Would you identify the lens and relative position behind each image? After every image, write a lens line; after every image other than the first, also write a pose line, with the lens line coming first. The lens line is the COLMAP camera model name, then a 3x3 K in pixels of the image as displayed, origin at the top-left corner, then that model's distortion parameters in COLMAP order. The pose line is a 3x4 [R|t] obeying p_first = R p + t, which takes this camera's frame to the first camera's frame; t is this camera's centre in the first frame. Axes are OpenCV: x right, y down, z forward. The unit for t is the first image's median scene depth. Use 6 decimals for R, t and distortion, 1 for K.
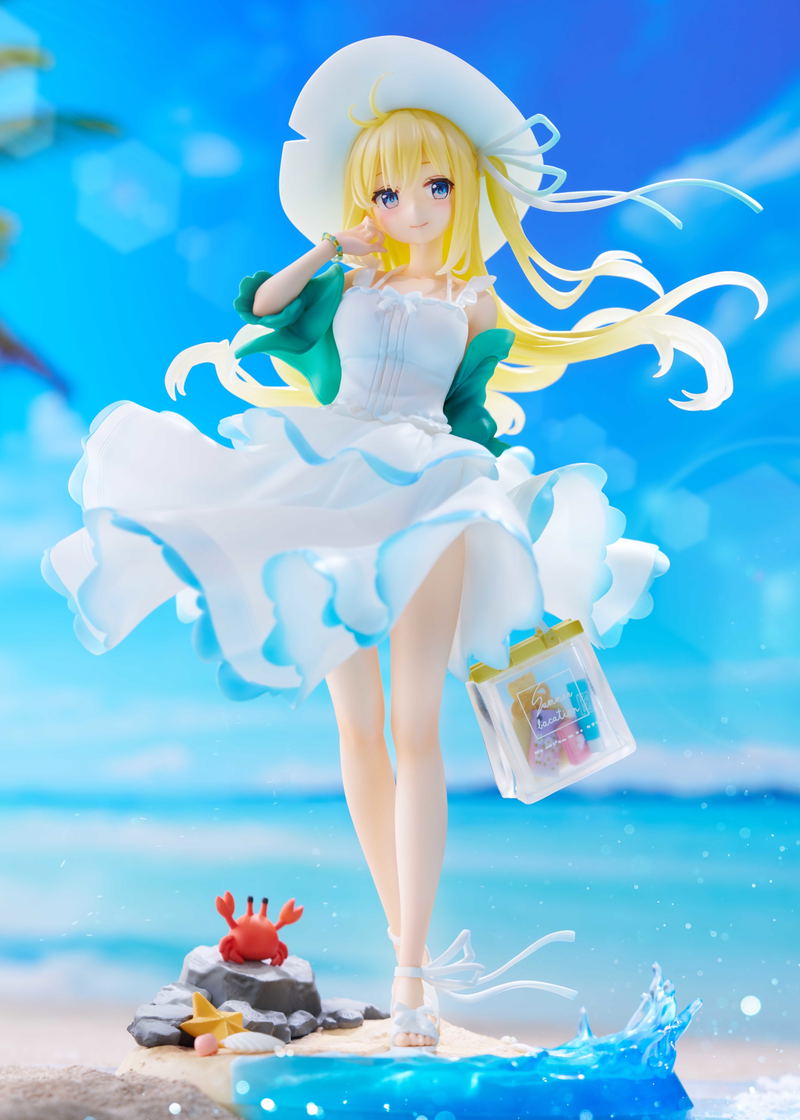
lens RADIAL K [[3916.3, 0, 404.9], [0, 3916.3, 561.4], [0, 0, 1]] dist [-0.331007, 0.000000]
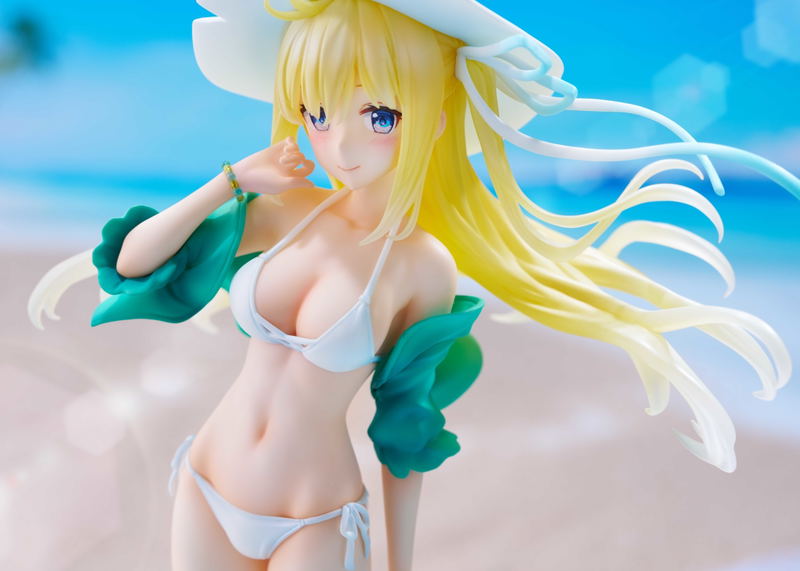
lens RADIAL K [[2797.4, 0, 398.2], [0, 2797.4, 285.8], [0, 0, 1]] dist [-0.331007, 0.000000]
pose [[0.948287, 0.167274, -0.269763, 0.156162], [-0.048315, 0.916037, 0.398172, -0.272919], [0.313717, -0.364548, 0.876748, 0.536974]]
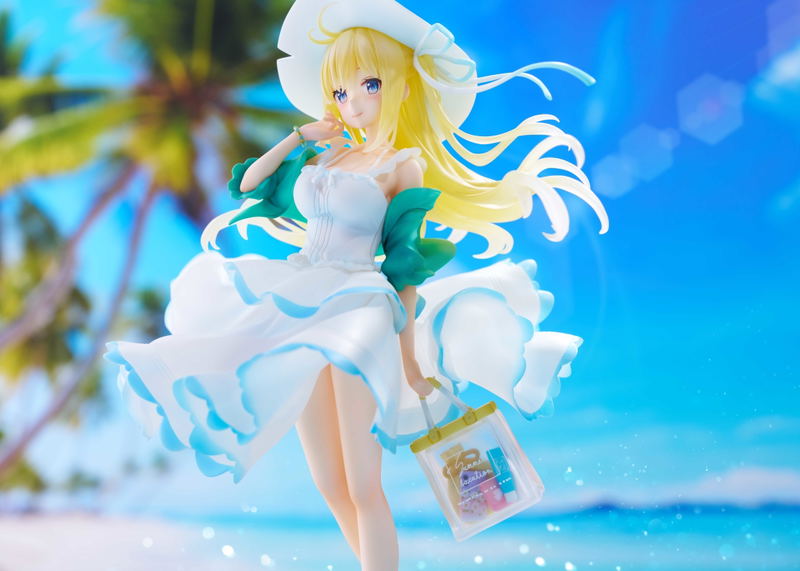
lens RADIAL K [[2797.4, 0, 400.7], [0, 2797.4, 285.1], [0, 0, 1]] dist [-0.331007, 0.000000]
pose [[0.886537, -0.043687, -0.460591, 0.456723], [0.063435, 0.997608, 0.027475, -0.052965], [0.458288, -0.053576, 0.887187, 0.148983]]
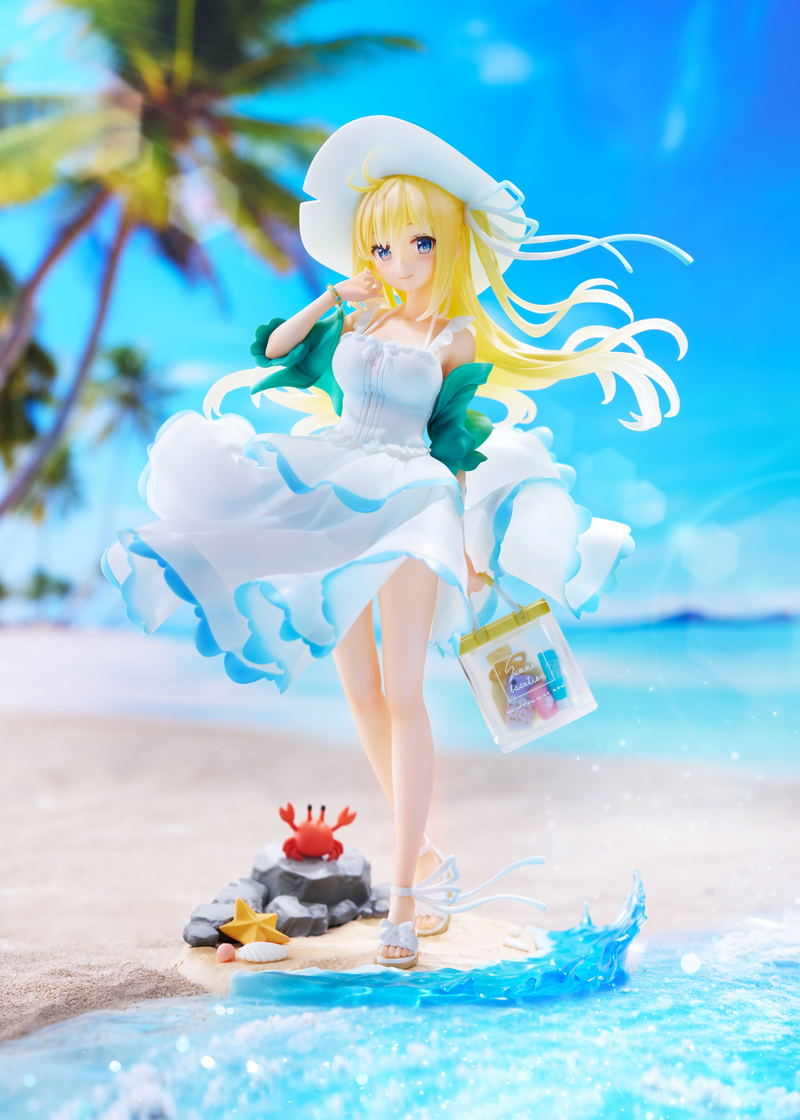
lens RADIAL K [[3916.3, 0, 399.7], [0, 3916.3, 558.0], [0, 0, 1]] dist [-0.331007, 0.000000]
pose [[0.975397, 0.014815, -0.219956, 0.265738], [0.018433, 0.988765, 0.148337, -0.178049], [0.219682, -0.148742, 0.964166, -0.167258]]
